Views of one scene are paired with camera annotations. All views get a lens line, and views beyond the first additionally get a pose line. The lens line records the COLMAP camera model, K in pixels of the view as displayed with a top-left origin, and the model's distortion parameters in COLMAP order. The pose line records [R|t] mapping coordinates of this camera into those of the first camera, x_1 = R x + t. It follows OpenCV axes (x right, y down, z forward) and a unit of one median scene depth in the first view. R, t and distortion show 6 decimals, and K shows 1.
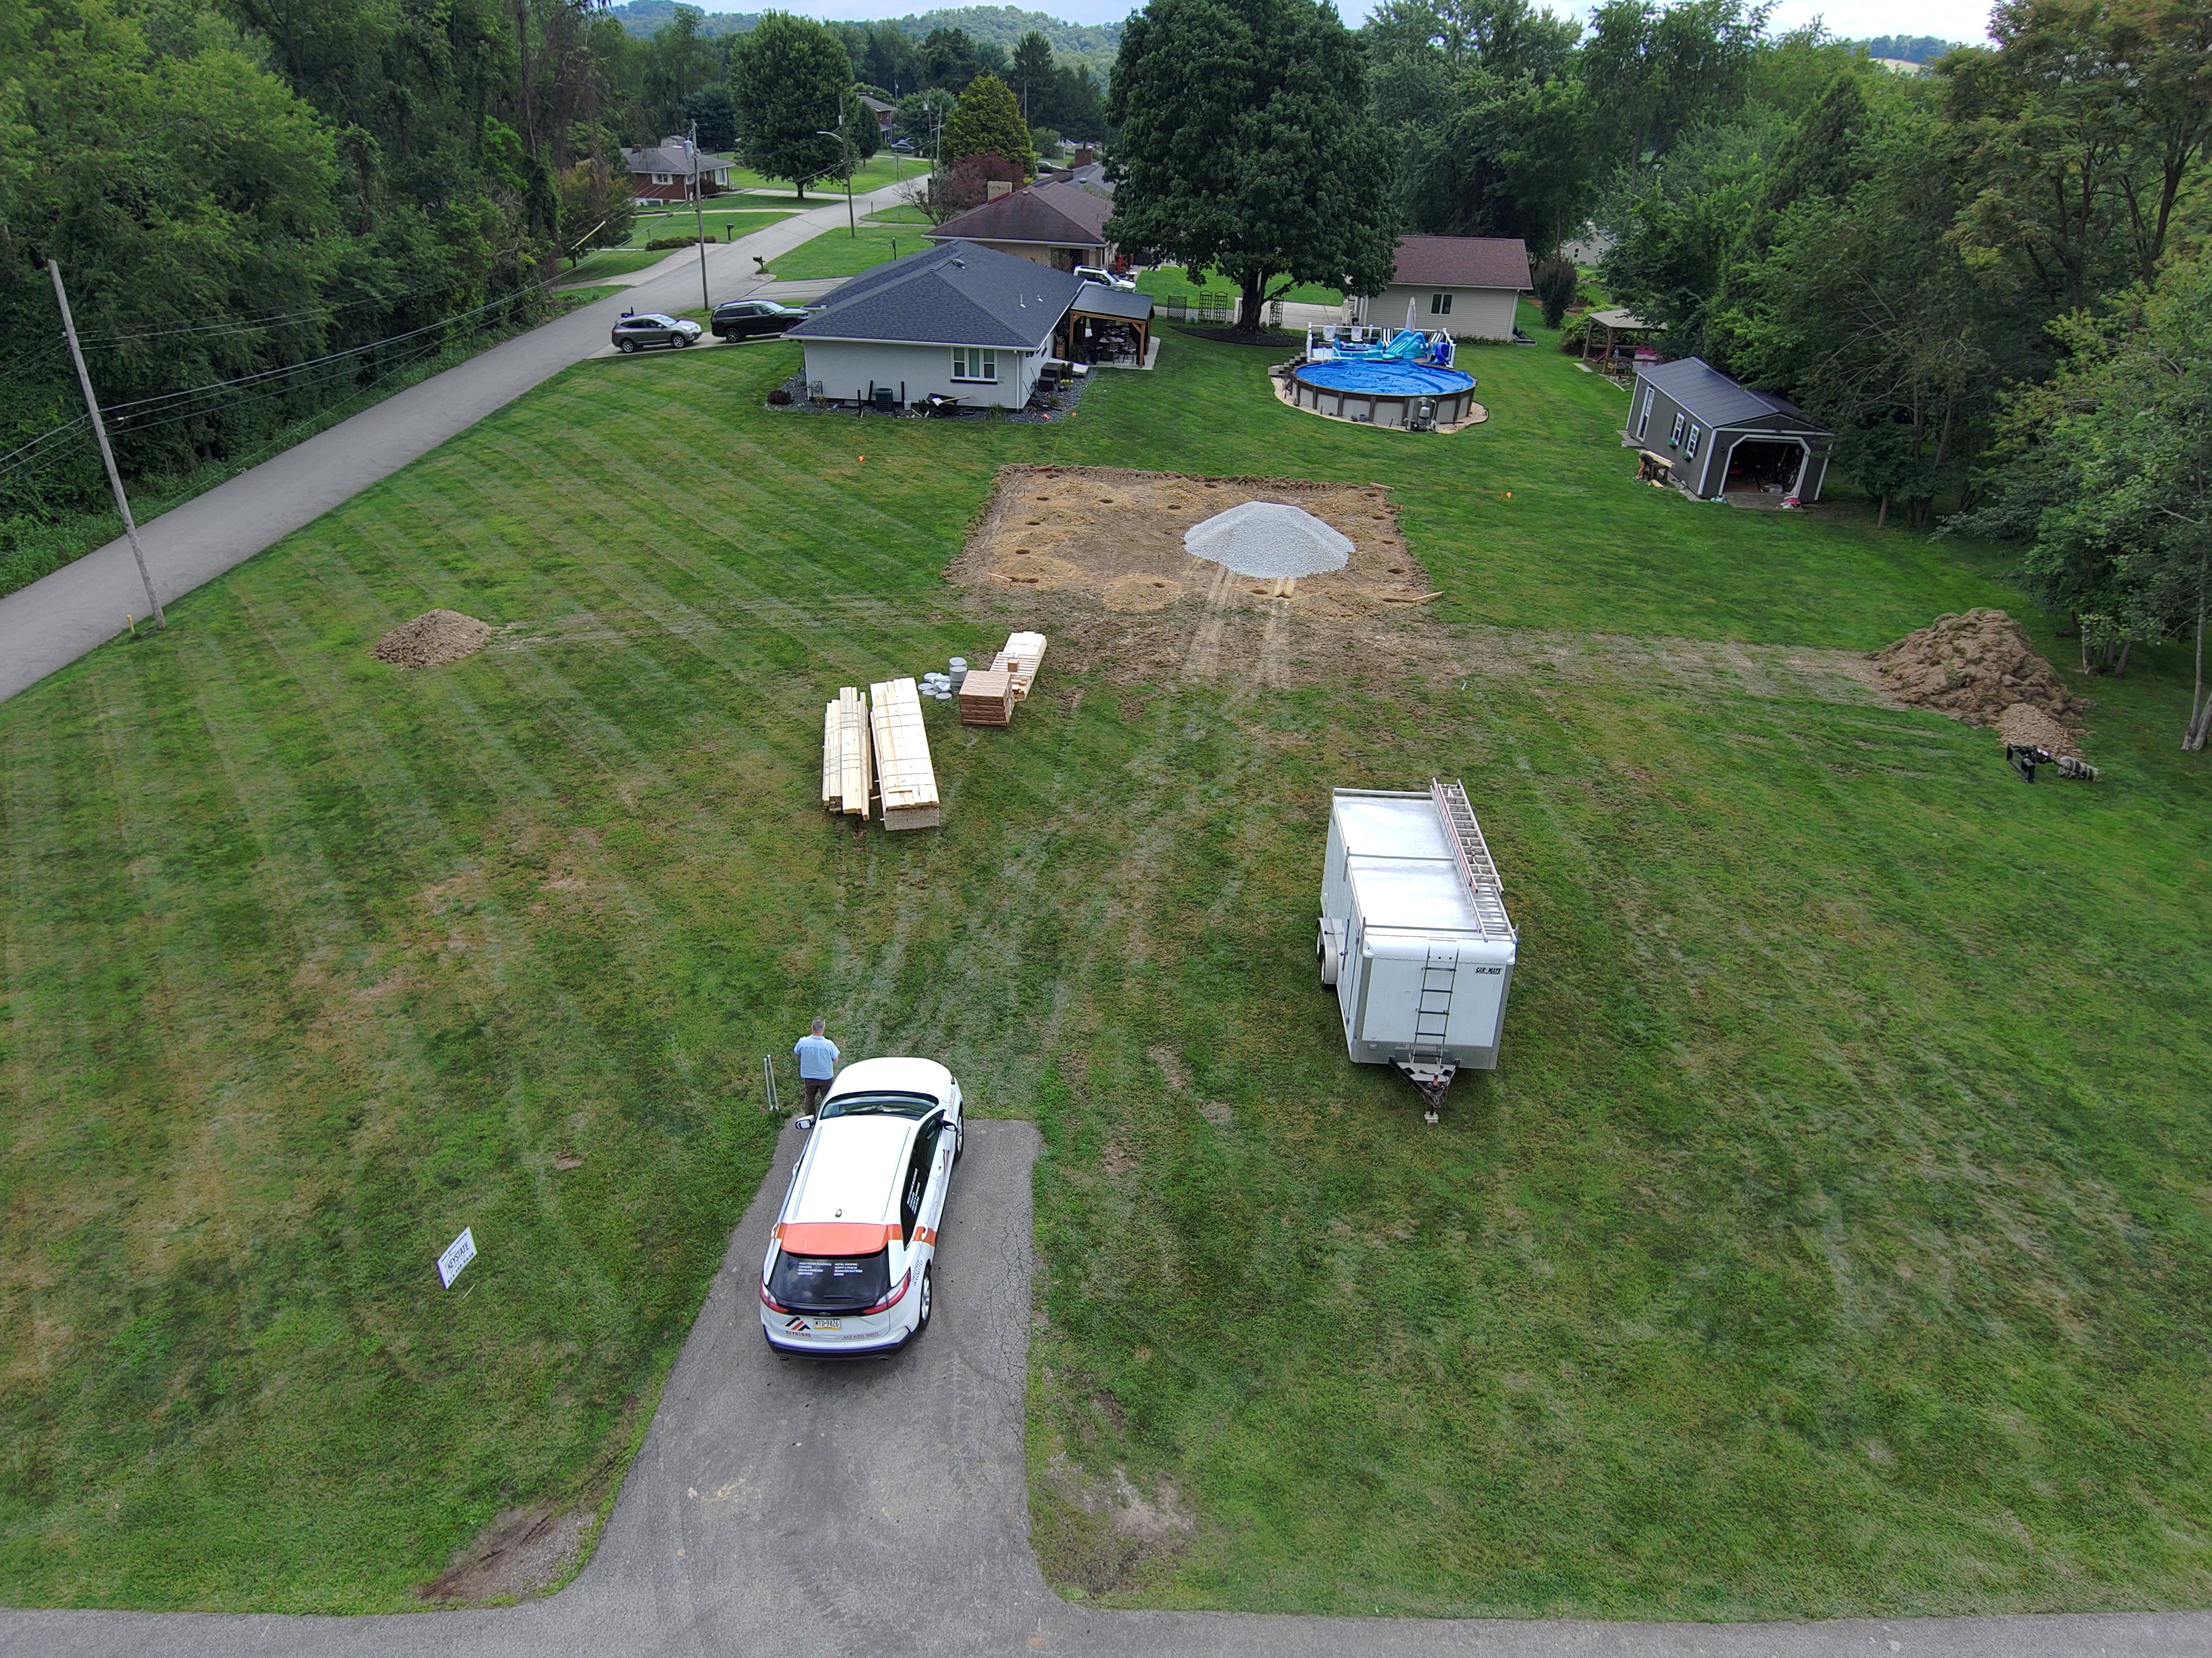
lens RADIAL K [[1377.6, 0, 1103.4], [0, 1377.6, 830.6], [0, 0, 1]] dist [0.100473, -0.134295]
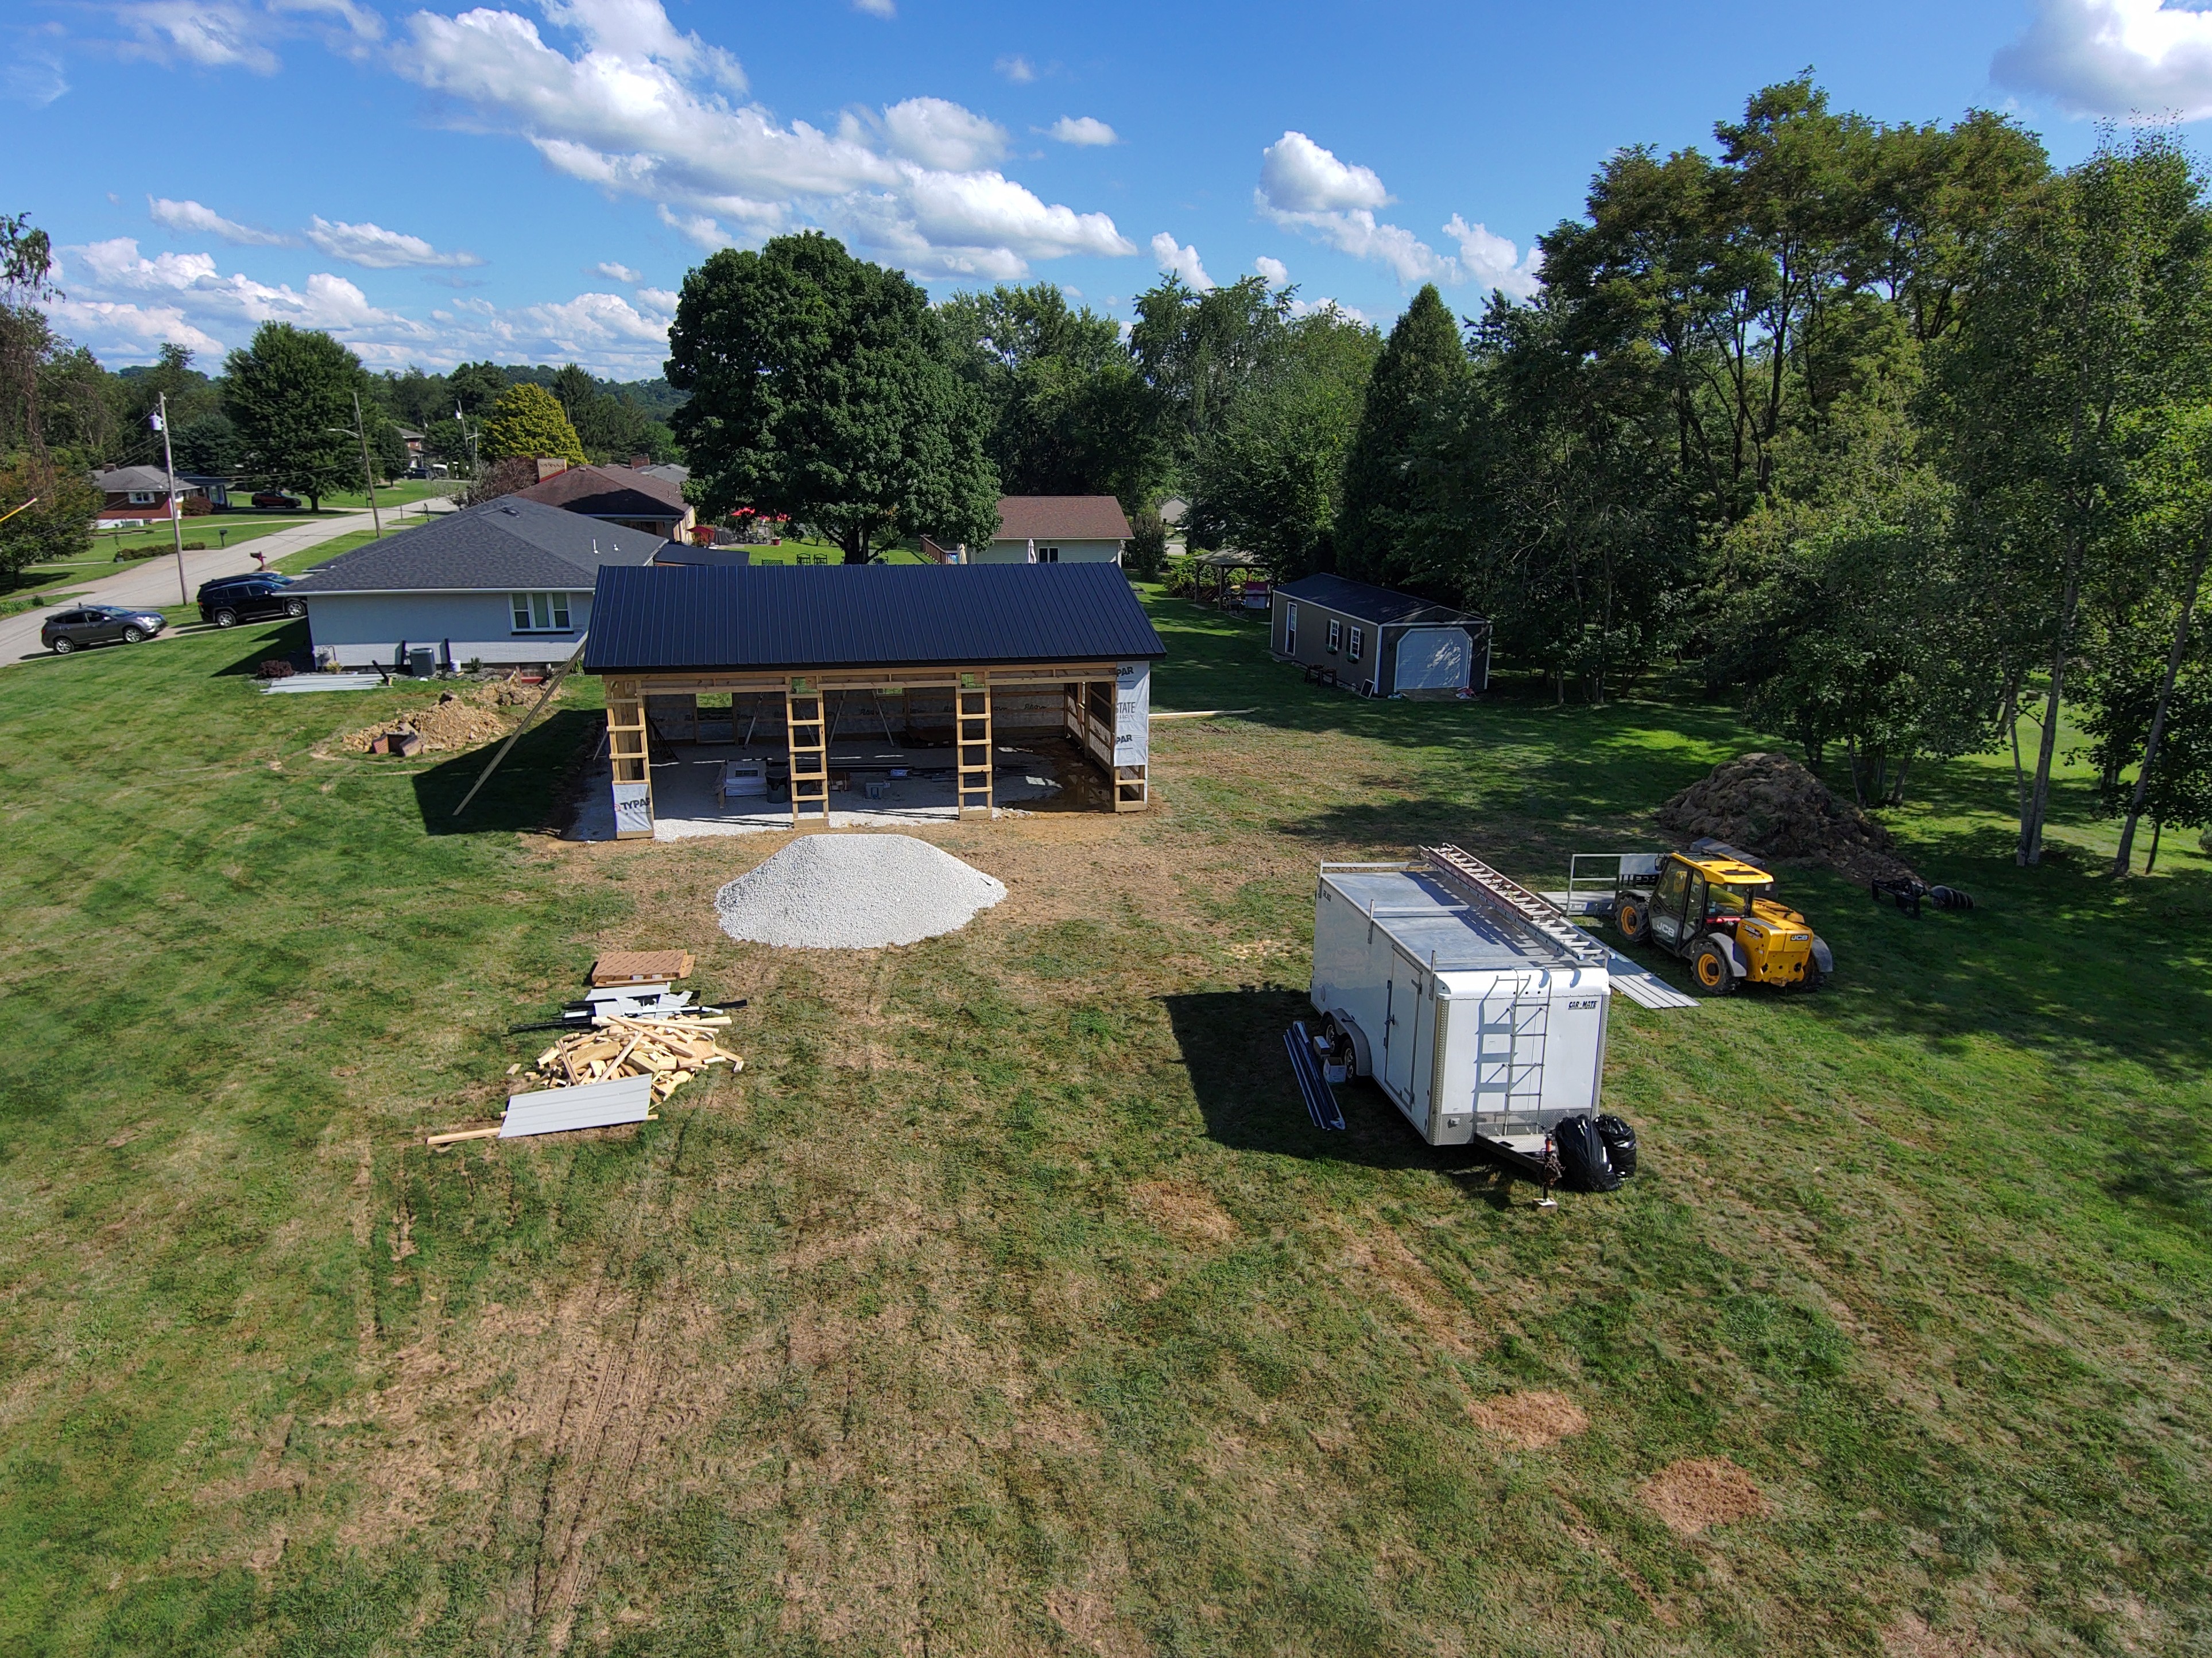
lens RADIAL K [[1377.6, 0, 1103.4], [0, 1377.6, 830.6], [0, 0, 1]] dist [0.100473, -0.134295]
pose [[0.953399, -0.105218, 0.282771, -0.022019], [0.162035, 0.969154, -0.185704, -0.004669], [-0.254509, 0.222869, 0.941039, 0.154839]]
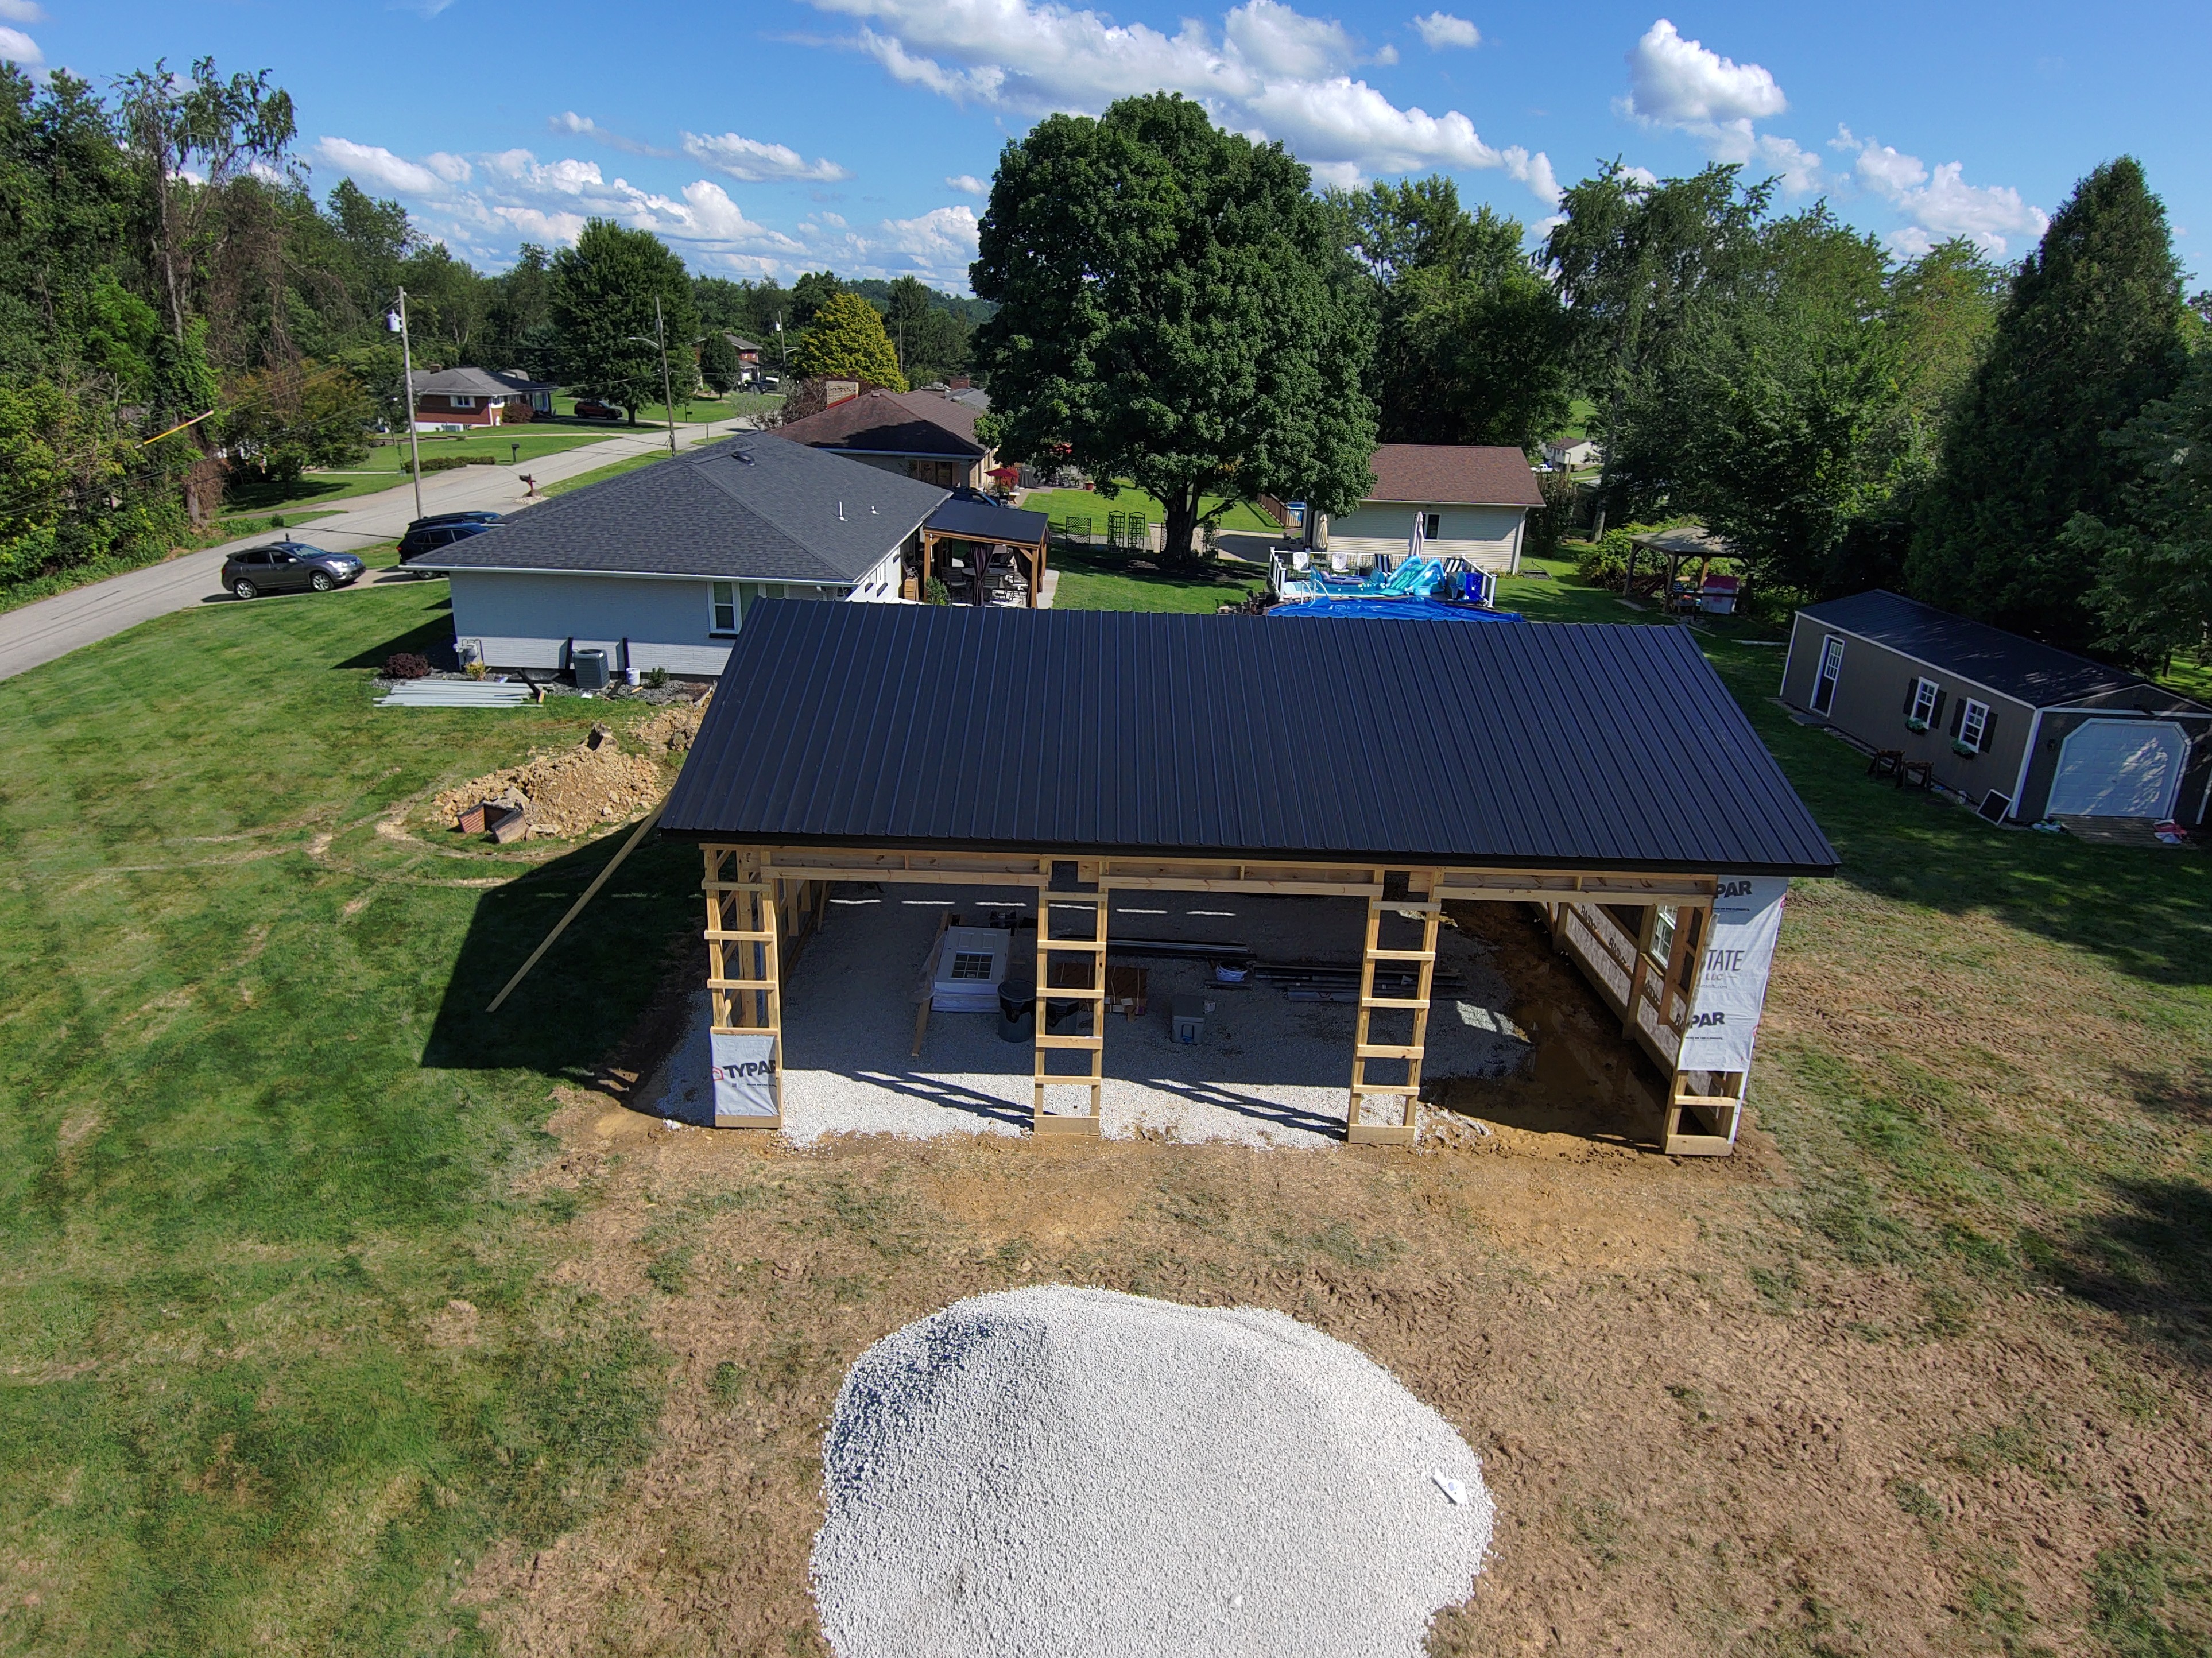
lens RADIAL K [[1377.6, 0, 1103.4], [0, 1377.6, 830.6], [0, 0, 1]] dist [0.100473, -0.134295]
pose [[0.996826, -0.022640, 0.076330, 0.007739], [0.034420, 0.987039, -0.156749, -0.133561], [-0.071792, 0.158878, 0.984684, 0.388969]]
